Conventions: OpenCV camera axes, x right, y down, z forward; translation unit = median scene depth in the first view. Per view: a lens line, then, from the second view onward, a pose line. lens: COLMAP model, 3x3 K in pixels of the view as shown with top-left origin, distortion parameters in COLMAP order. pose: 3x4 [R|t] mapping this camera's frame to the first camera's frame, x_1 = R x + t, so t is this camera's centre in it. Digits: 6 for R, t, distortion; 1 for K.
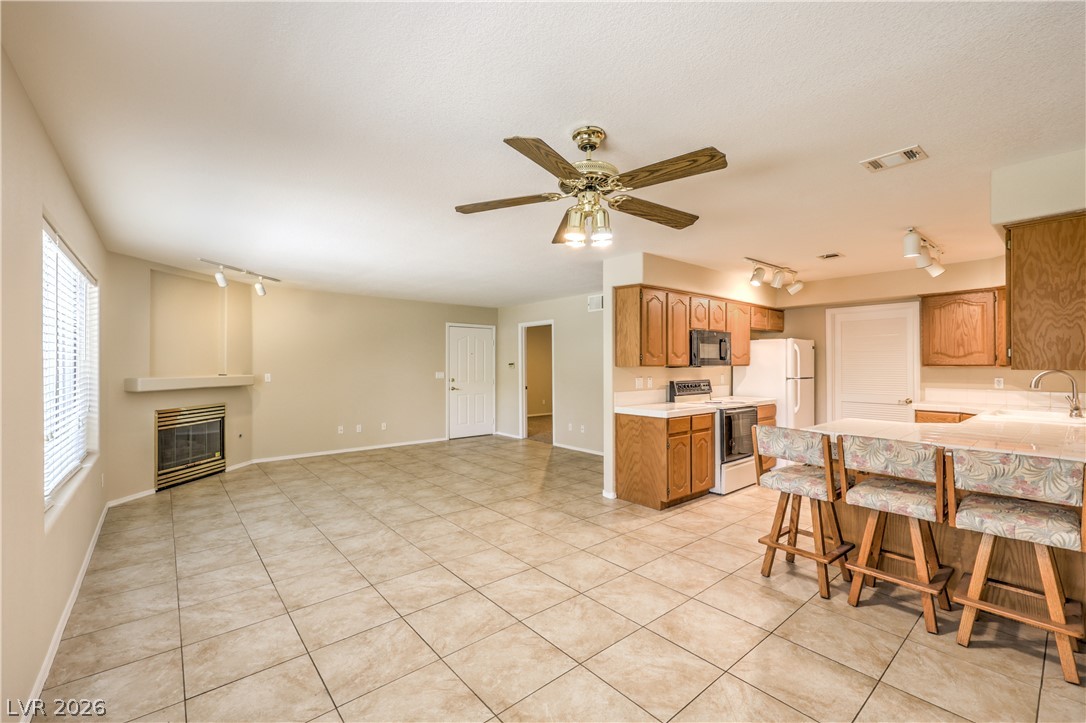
lens RADIAL K [[447.2, 0, 547.2], [0, 447.2, 360.6], [0, 0, 1]] dist [-0.001367, 0.000405]
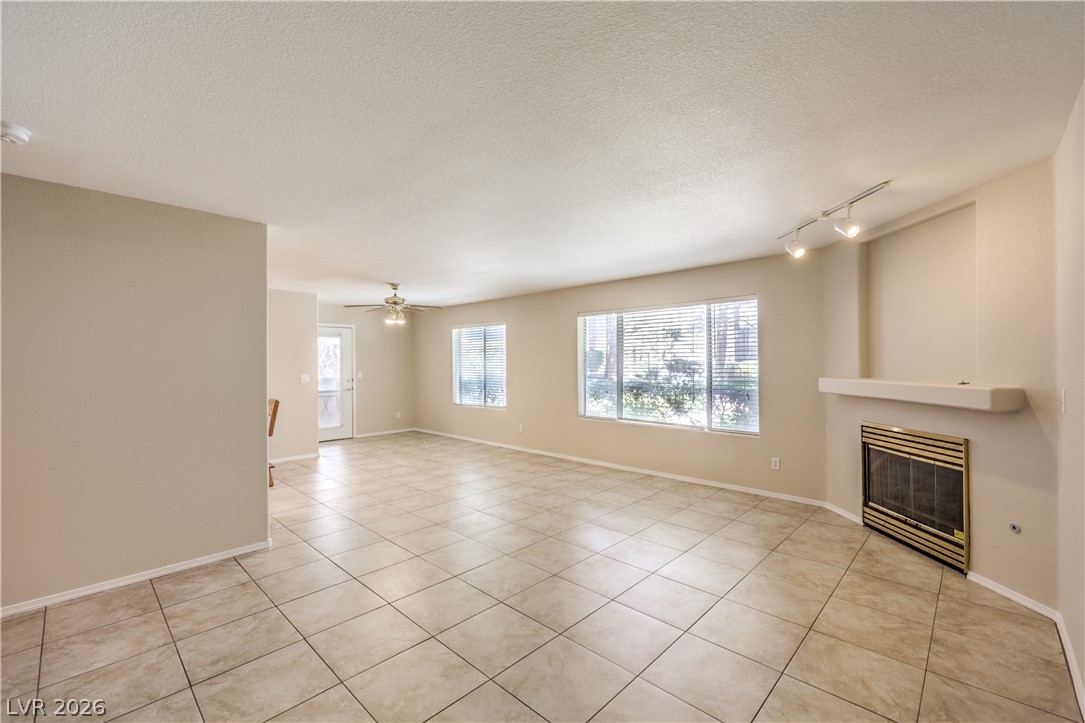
lens RADIAL K [[446.8, 0, 544.9], [0, 446.8, 366.0], [0, 0, 1]] dist [-0.001367, 0.000405]
pose [[-0.994484, 0.008167, -0.104566, -0.262053], [0.008232, 0.999966, -0.000185, 0.012240], [0.104561, -0.001045, -0.994518, 1.851488]]
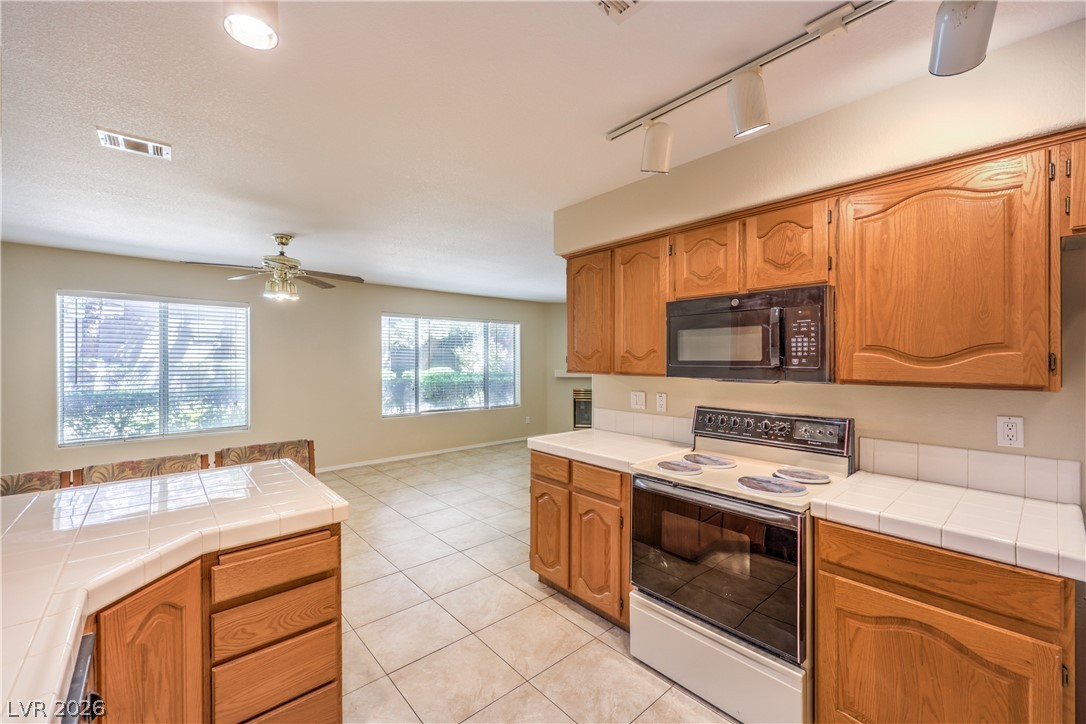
lens RADIAL K [[442.8, 0, 556.2], [0, 442.8, 356.5], [0, 0, 1]] dist [0.000877, 0.000186]
pose [[0.042812, -0.002125, -0.999081, 0.882228], [0.006266, 0.999979, -0.001858, -0.010104], [0.999063, -0.006181, 0.042825, 0.936763]]
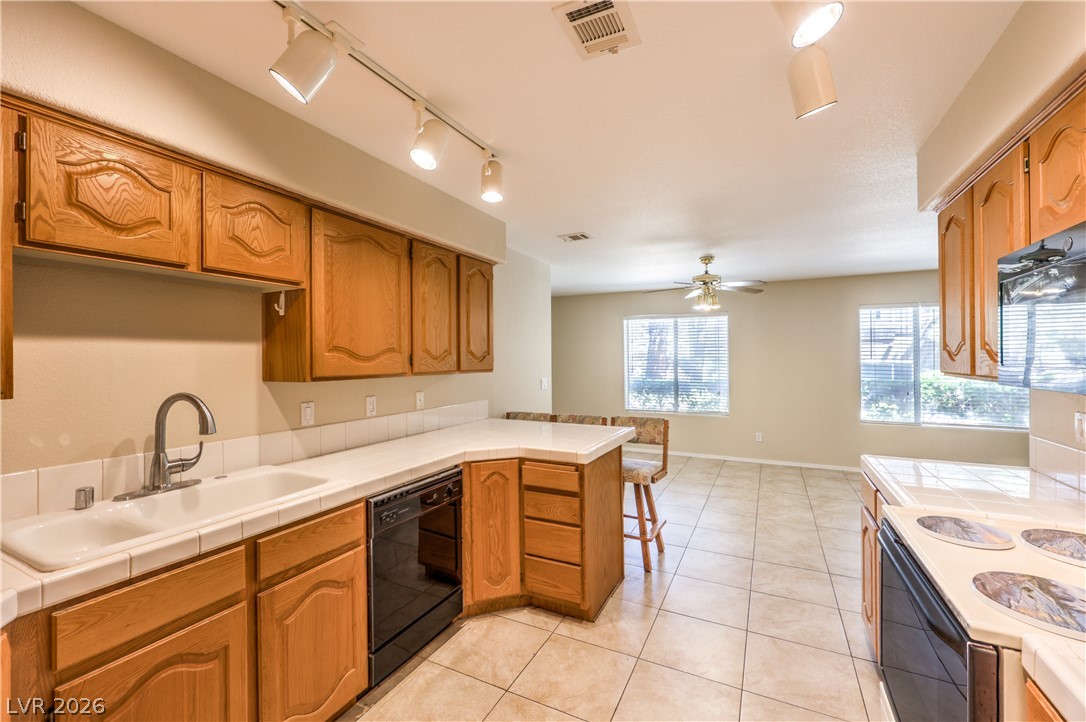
lens RADIAL K [[447.2, 0, 551.1], [0, 447.2, 352.7], [0, 0, 1]] dist [-0.001367, 0.000405]
pose [[-0.915790, 0.001358, -0.401656, 0.778701], [0.009560, 0.999785, -0.018418, -0.005840], [0.401545, -0.020707, -0.915605, 1.255048]]
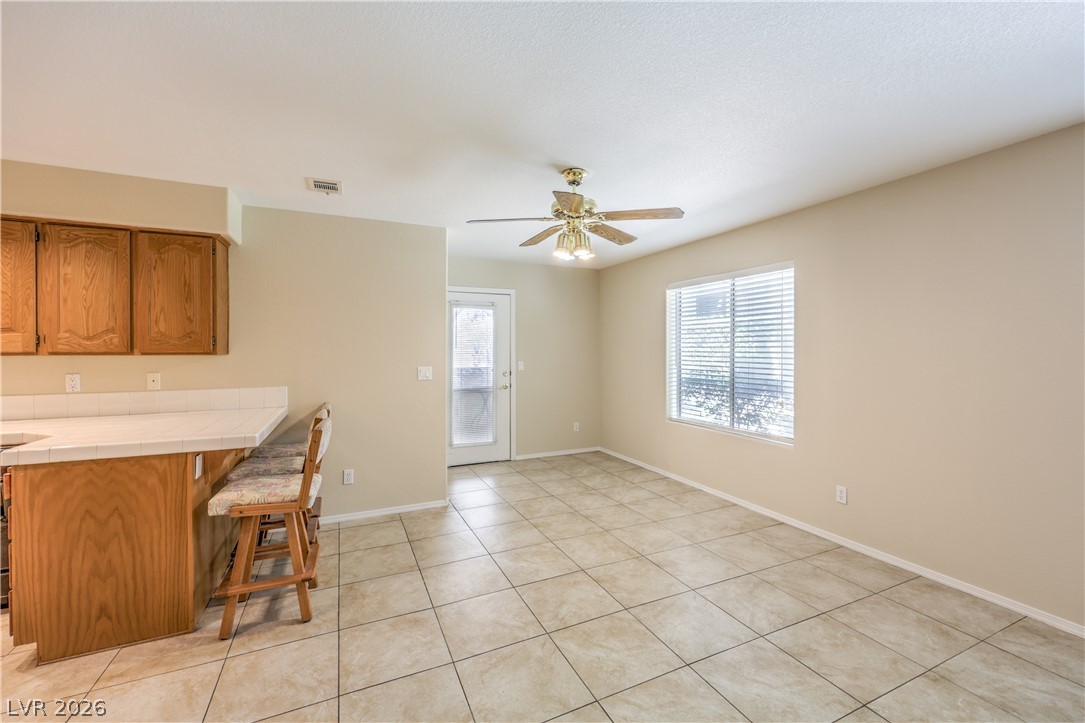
lens RADIAL K [[446.8, 0, 554.2], [0, 446.8, 350.4], [0, 0, 1]] dist [-0.001367, 0.000405]
pose [[-0.967292, 0.001644, 0.253659, -0.083800], [-0.000305, 0.999971, -0.007643, 0.009499], [-0.253664, -0.007471, -0.967264, 1.061799]]
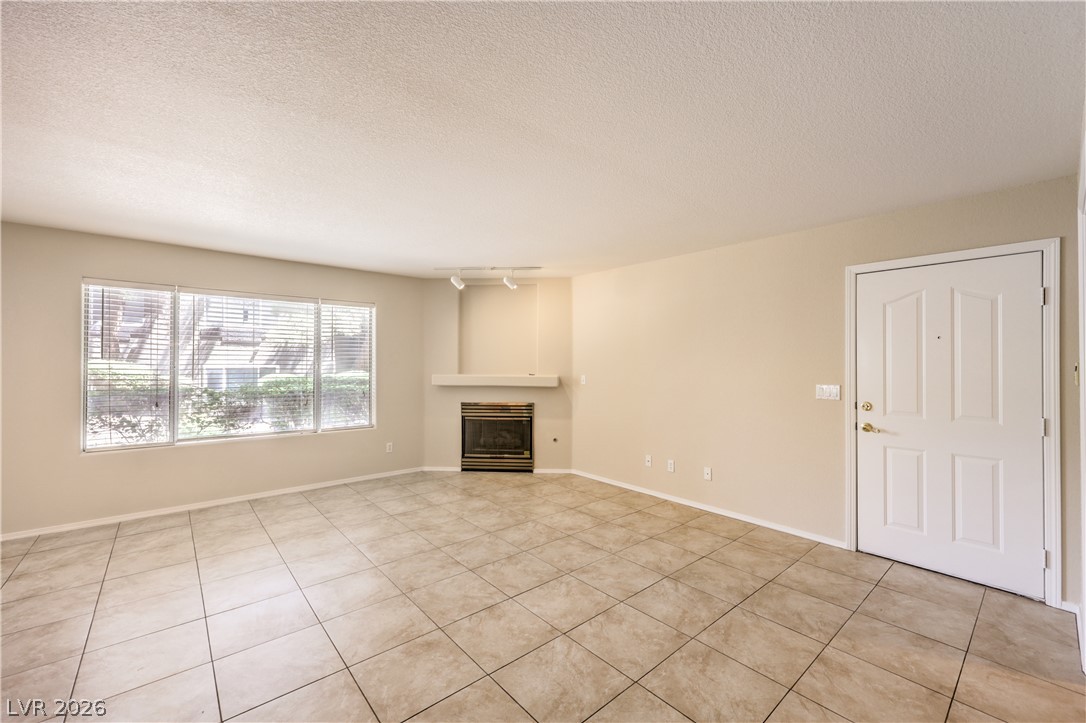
lens RADIAL K [[447.2, 0, 555.0], [0, 447.2, 359.1], [0, 0, 1]] dist [-0.001367, 0.000405]
pose [[0.007289, -0.004125, -0.999965, 0.335595], [0.002699, 0.999988, -0.004105, 0.003377], [0.999970, -0.002669, 0.007300, 1.335518]]
